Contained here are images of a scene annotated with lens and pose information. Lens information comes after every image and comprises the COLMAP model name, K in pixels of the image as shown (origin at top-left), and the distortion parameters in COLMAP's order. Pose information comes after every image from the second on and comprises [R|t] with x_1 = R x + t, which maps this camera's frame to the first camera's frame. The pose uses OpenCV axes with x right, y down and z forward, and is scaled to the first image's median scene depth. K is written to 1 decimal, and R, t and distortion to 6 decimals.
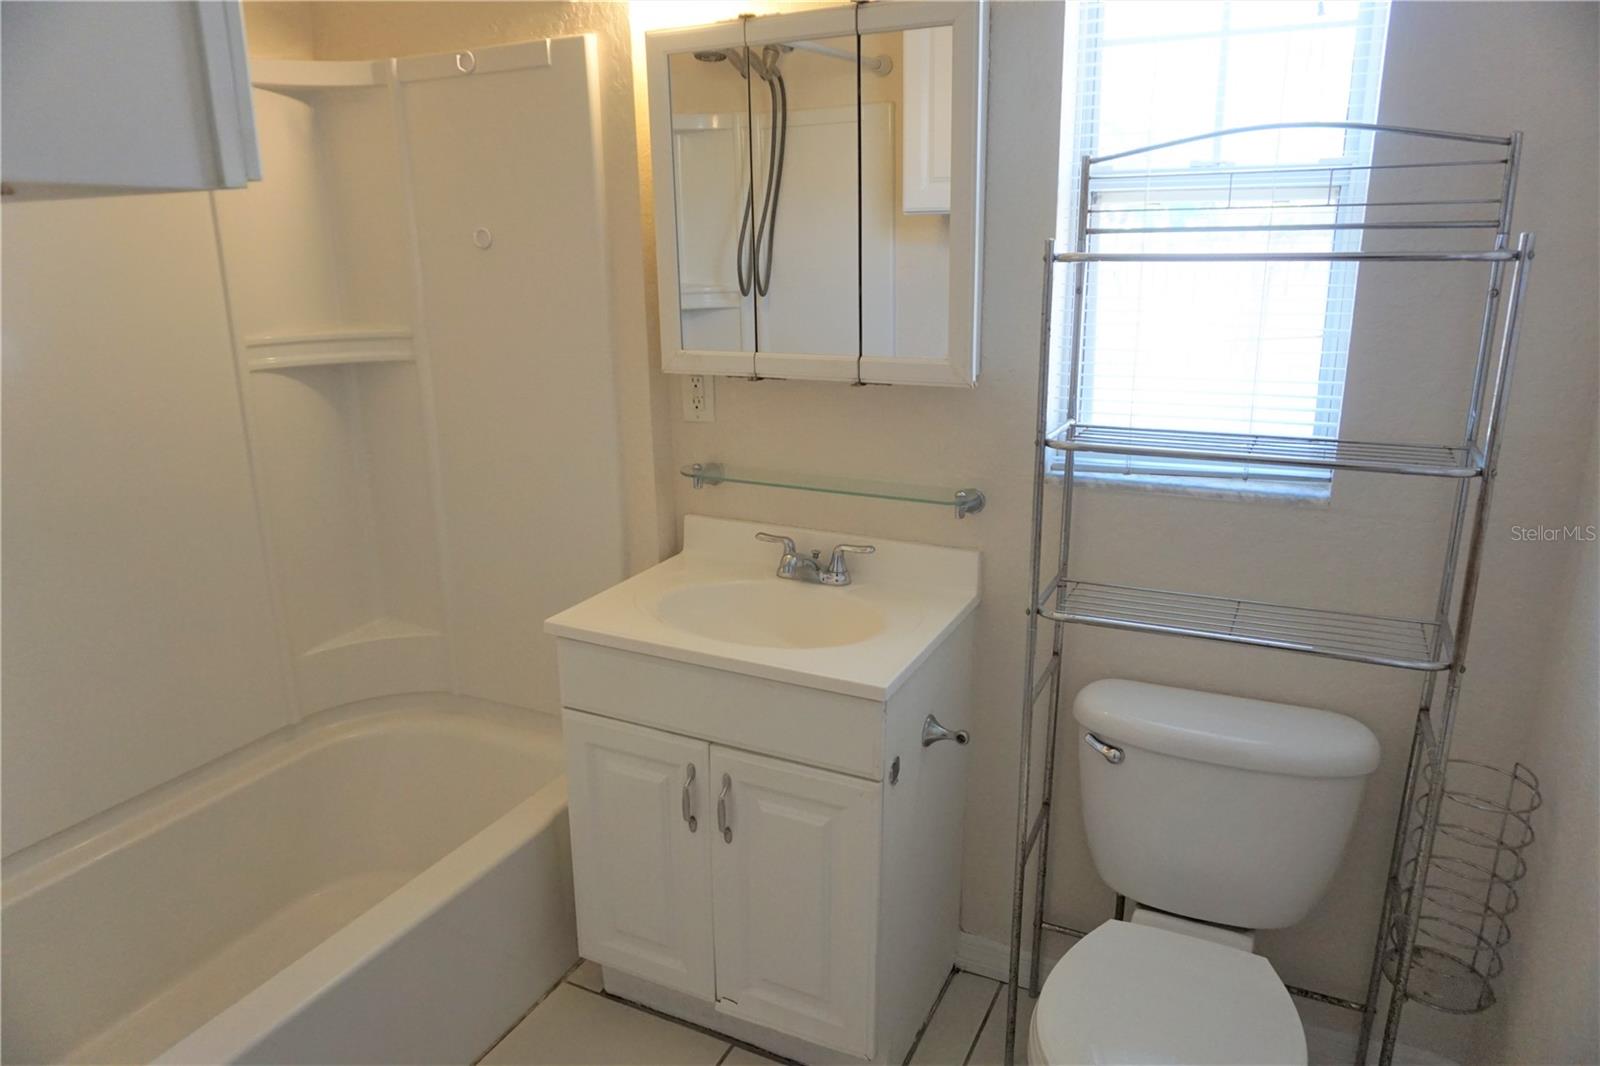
lens RADIAL K [[1071.4, 0, 790.1], [0, 1071.4, 526.8], [0, 0, 1]] dist [-0.041069, 0.021799]
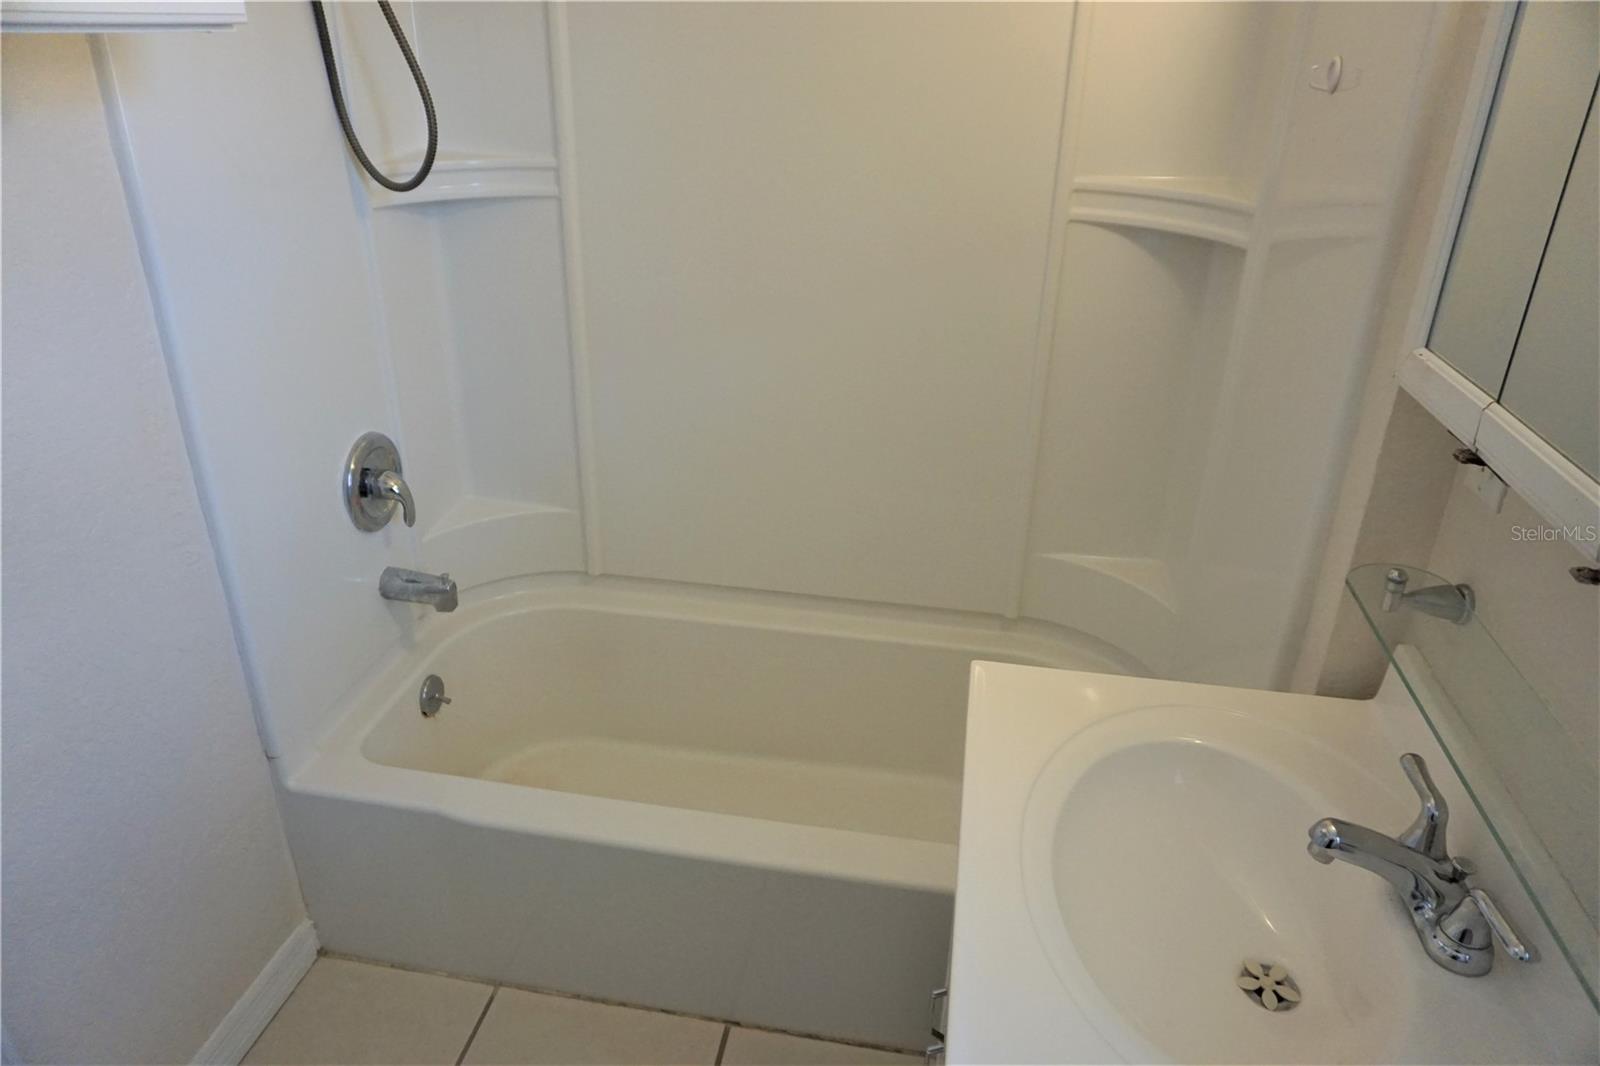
lens RADIAL K [[1071.4, 0, 790.1], [0, 1071.4, 526.8], [0, 0, 1]] dist [-0.041069, 0.021799]
pose [[0.254028, 0.430380, -0.866166, 0.256332], [-0.257044, 0.893378, 0.368516, -0.180457], [0.932415, 0.129030, 0.337570, 0.535744]]
